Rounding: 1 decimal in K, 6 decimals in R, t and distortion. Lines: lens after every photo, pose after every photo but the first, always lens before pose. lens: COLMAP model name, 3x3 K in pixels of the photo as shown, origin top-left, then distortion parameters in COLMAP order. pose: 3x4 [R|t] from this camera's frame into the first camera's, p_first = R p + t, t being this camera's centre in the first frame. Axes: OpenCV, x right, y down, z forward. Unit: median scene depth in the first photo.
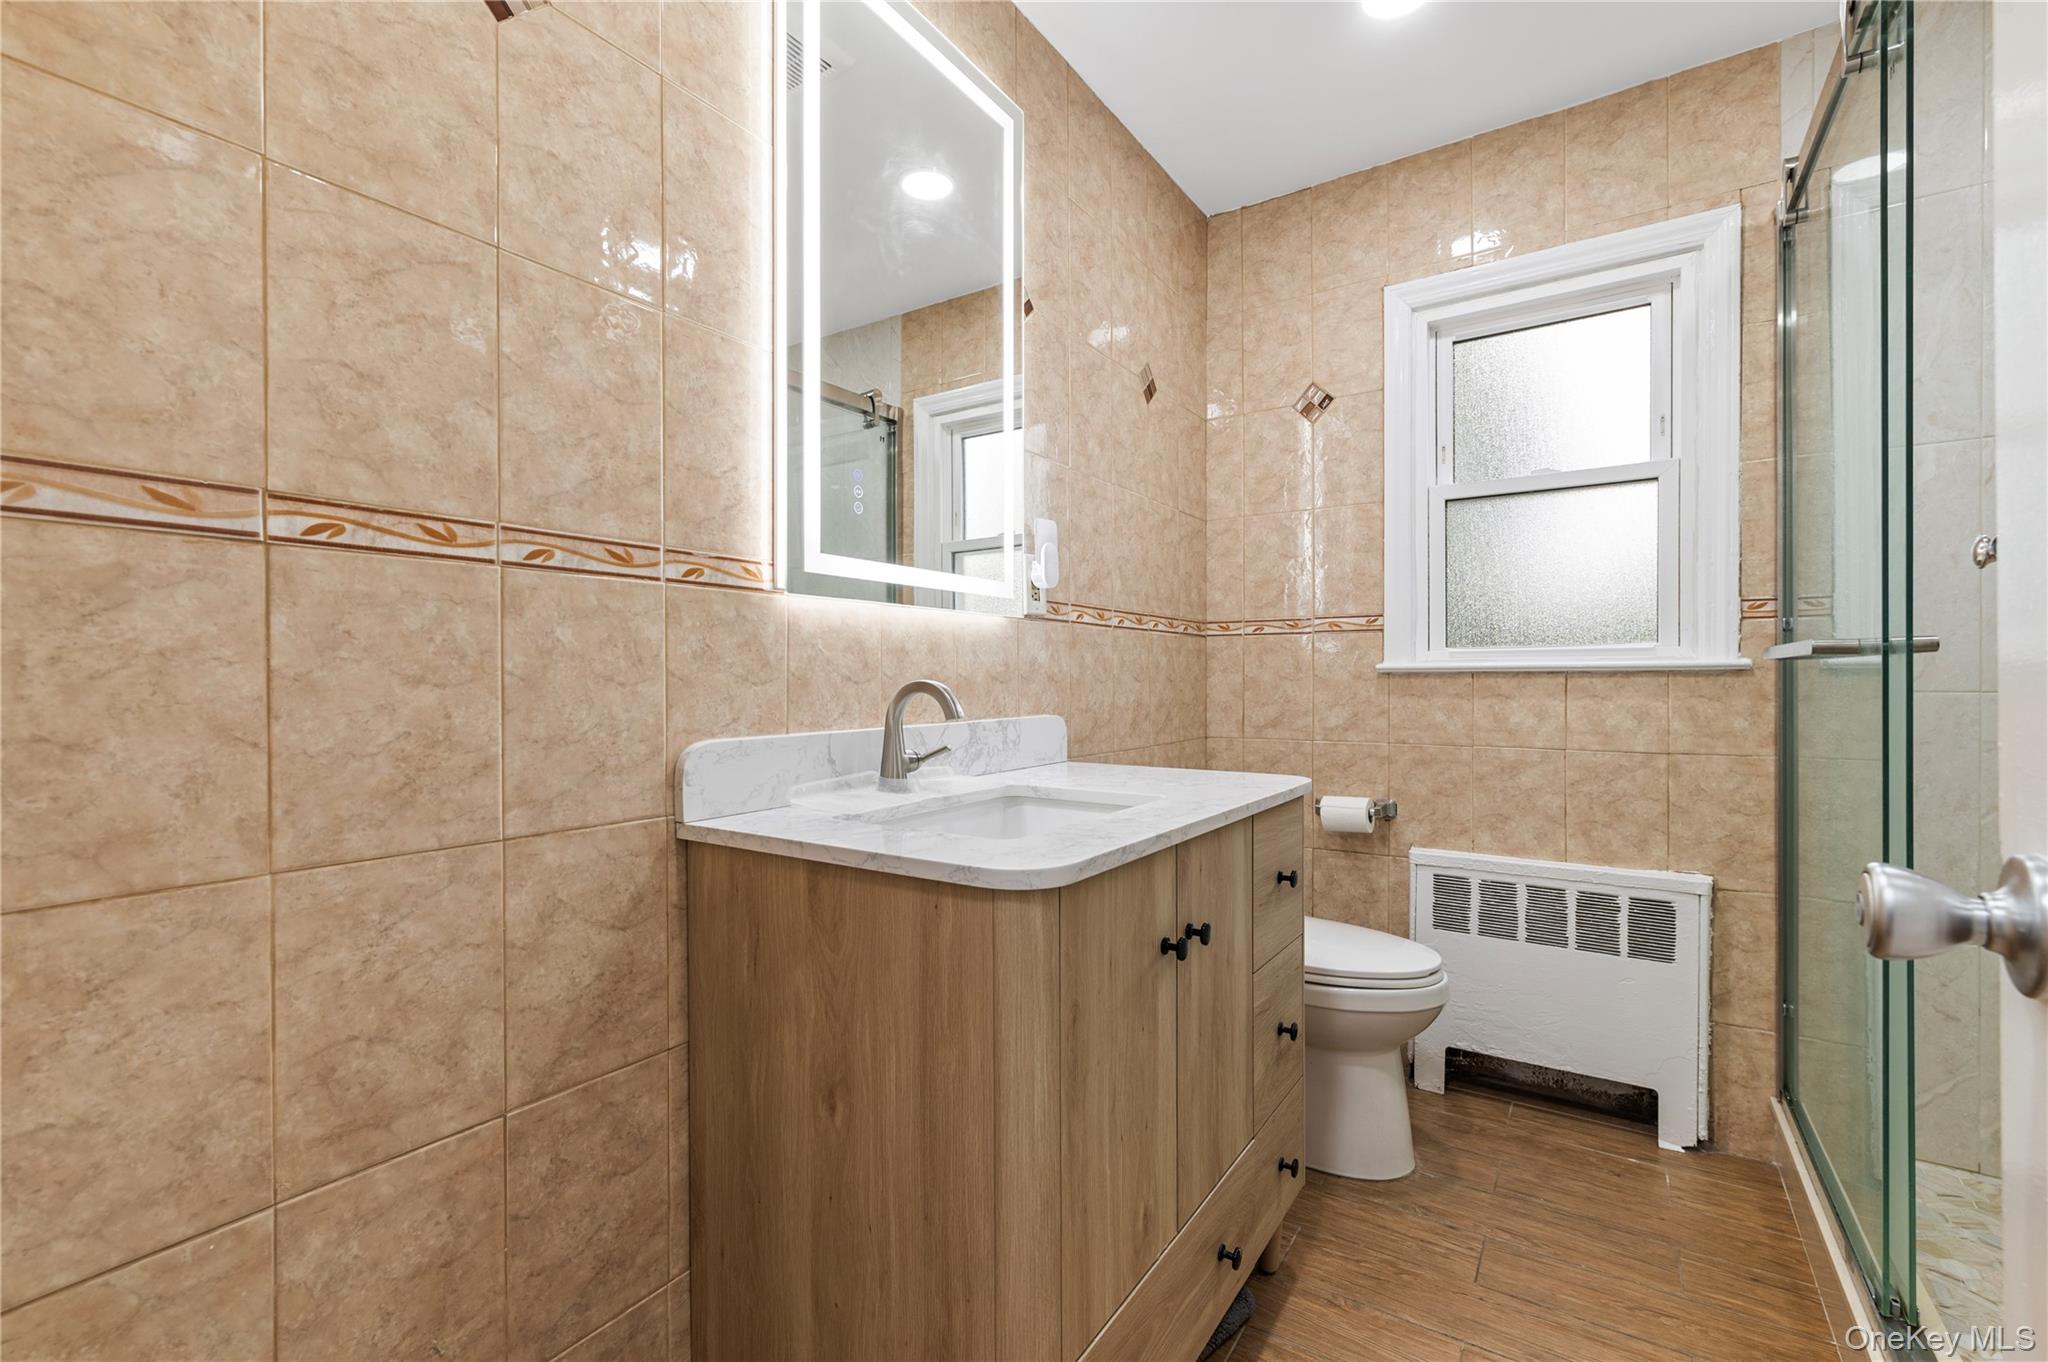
lens RADIAL K [[882.5, 0, 1024.8], [0, 882.5, 682.7], [0, 0, 1]] dist [0.002934, -0.001326]
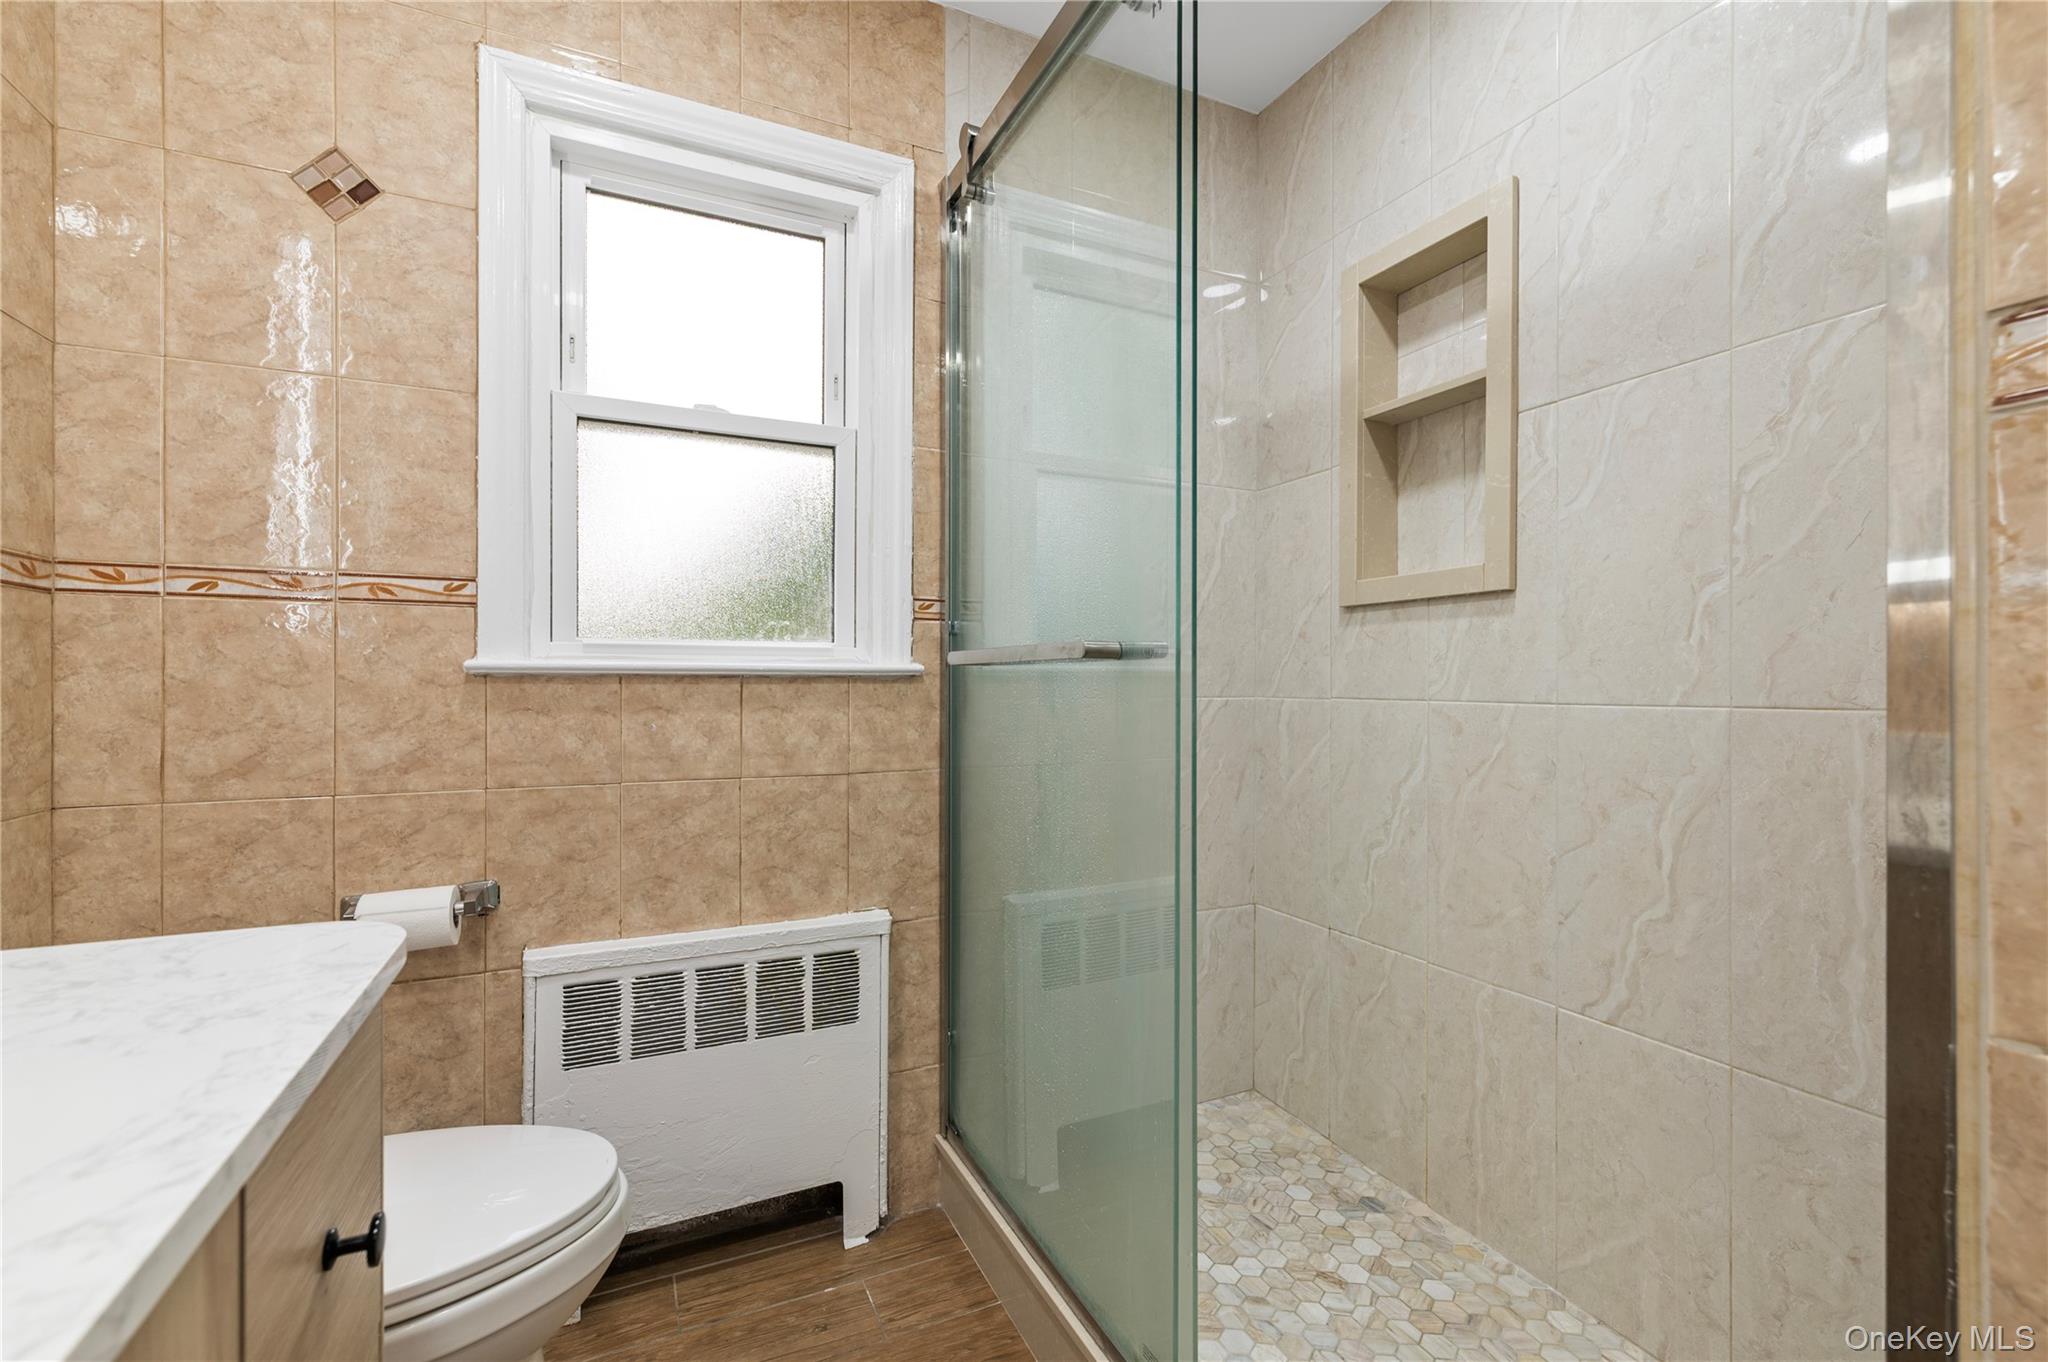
lens RADIAL K [[882.5, 0, 1025.2], [0, 882.5, 685.1], [0, 0, 1]] dist [0.002934, -0.001326]
pose [[0.511148, 0.002363, 0.859489, 0.082434], [-0.000504, 0.999997, -0.002449, -0.002610], [-0.859492, 0.000819, 0.511148, 0.396445]]
